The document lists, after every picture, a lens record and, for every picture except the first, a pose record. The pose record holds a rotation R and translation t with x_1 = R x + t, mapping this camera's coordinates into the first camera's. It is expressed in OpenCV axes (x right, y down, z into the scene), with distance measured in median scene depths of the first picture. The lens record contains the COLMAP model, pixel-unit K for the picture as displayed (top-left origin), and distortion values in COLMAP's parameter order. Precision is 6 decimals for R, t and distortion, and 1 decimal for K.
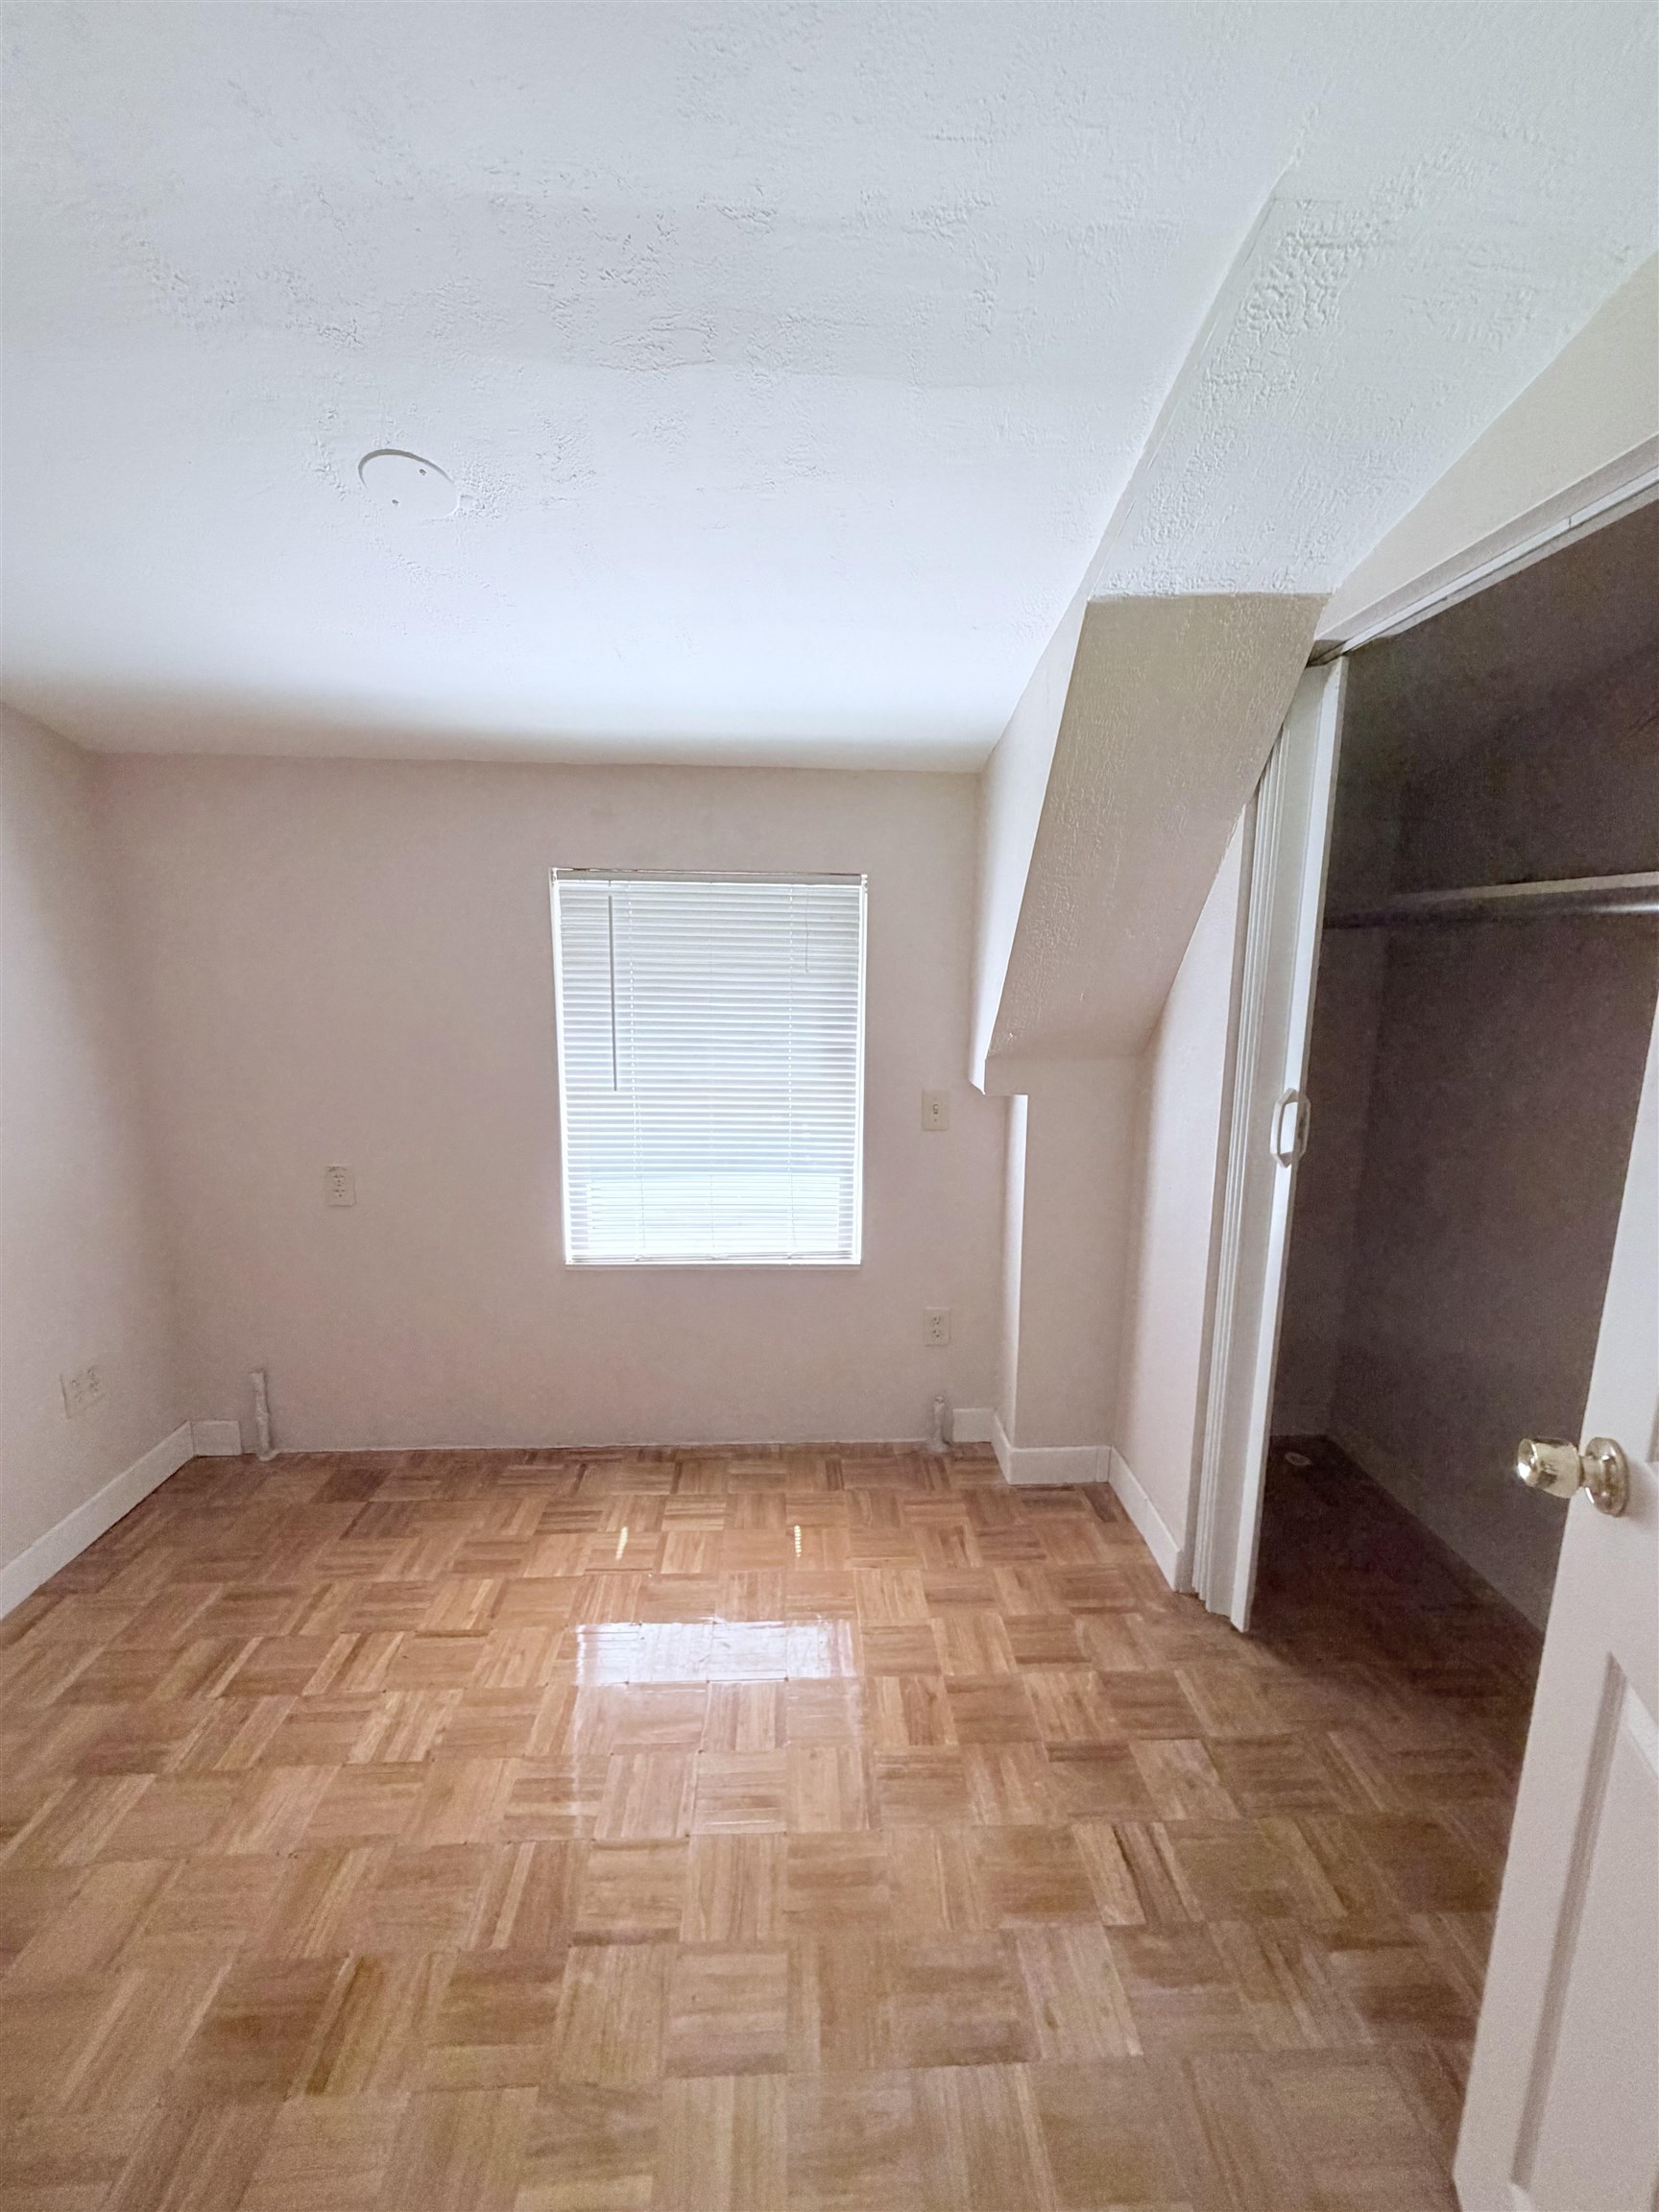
lens RADIAL K [[885.2, 0, 826.0], [0, 885.2, 1100.9], [0, 0, 1]] dist [0.001902, -0.000527]
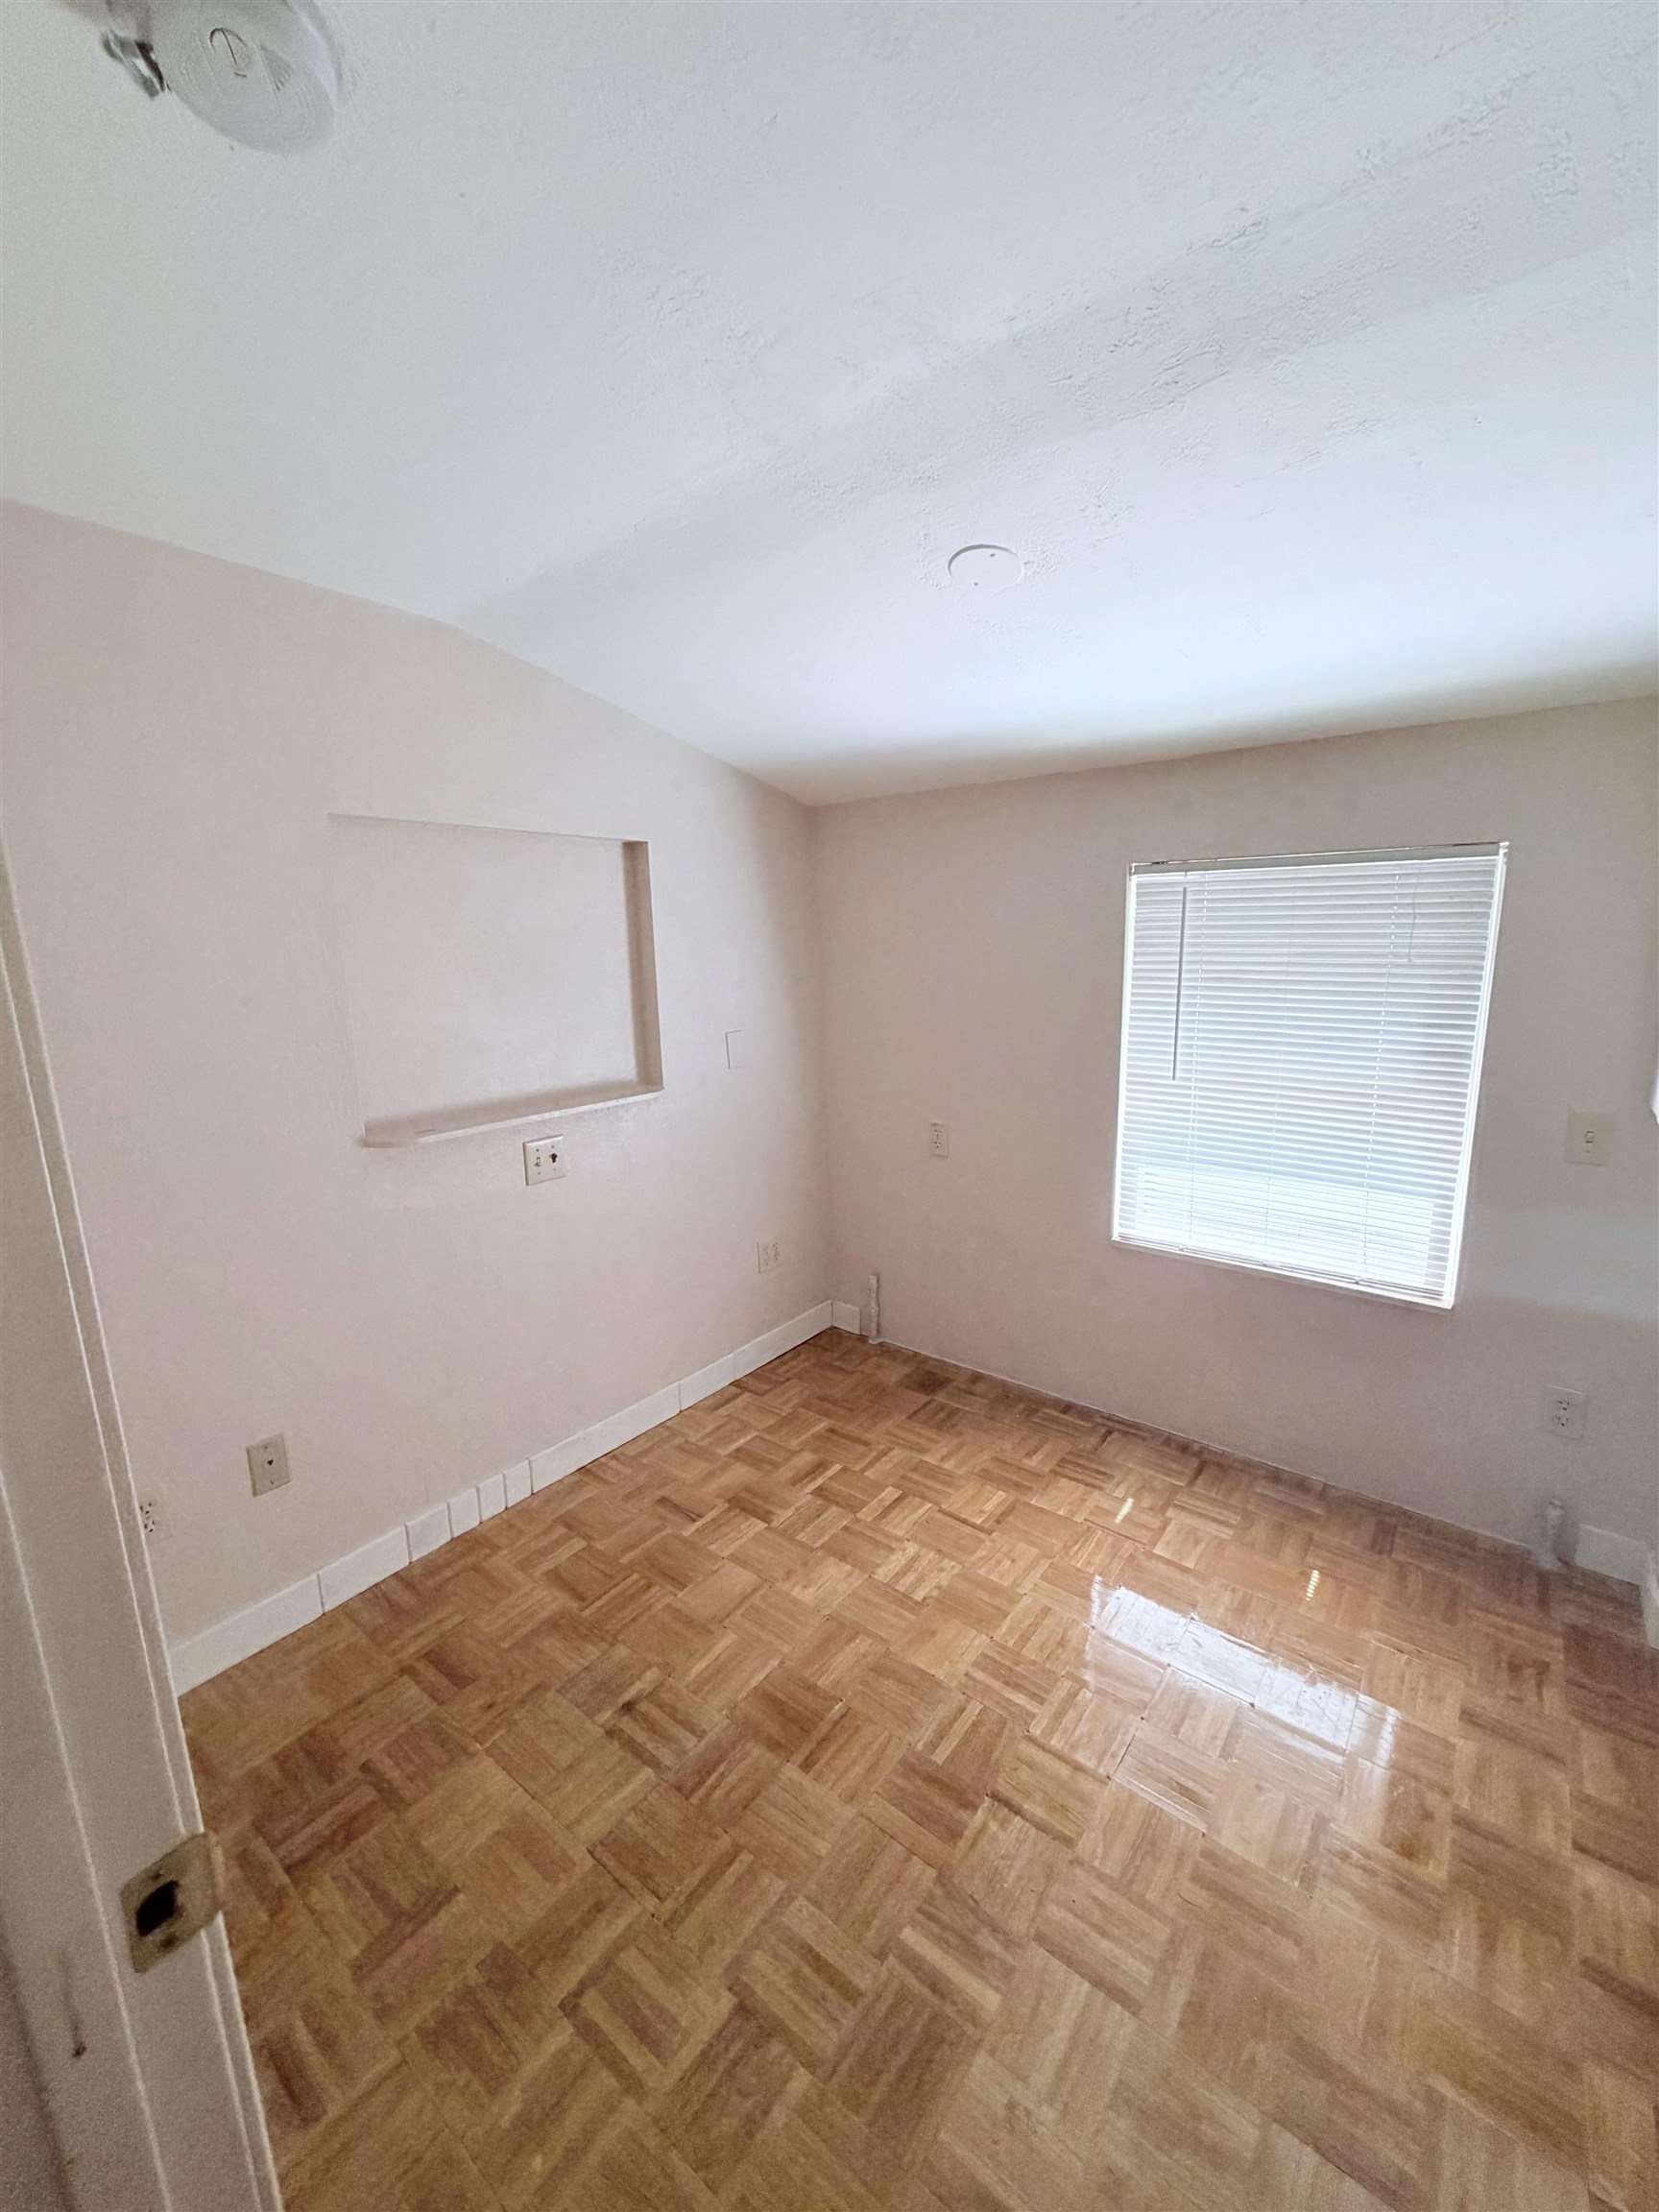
lens RADIAL K [[885.2, 0, 826.0], [0, 885.2, 1100.9], [0, 0, 1]] dist [0.001902, -0.000527]
pose [[0.754420, 0.096439, -0.649269, 0.143096], [-0.082611, 0.995233, 0.051836, -0.008568], [0.651172, 0.014530, 0.758791, -0.033038]]
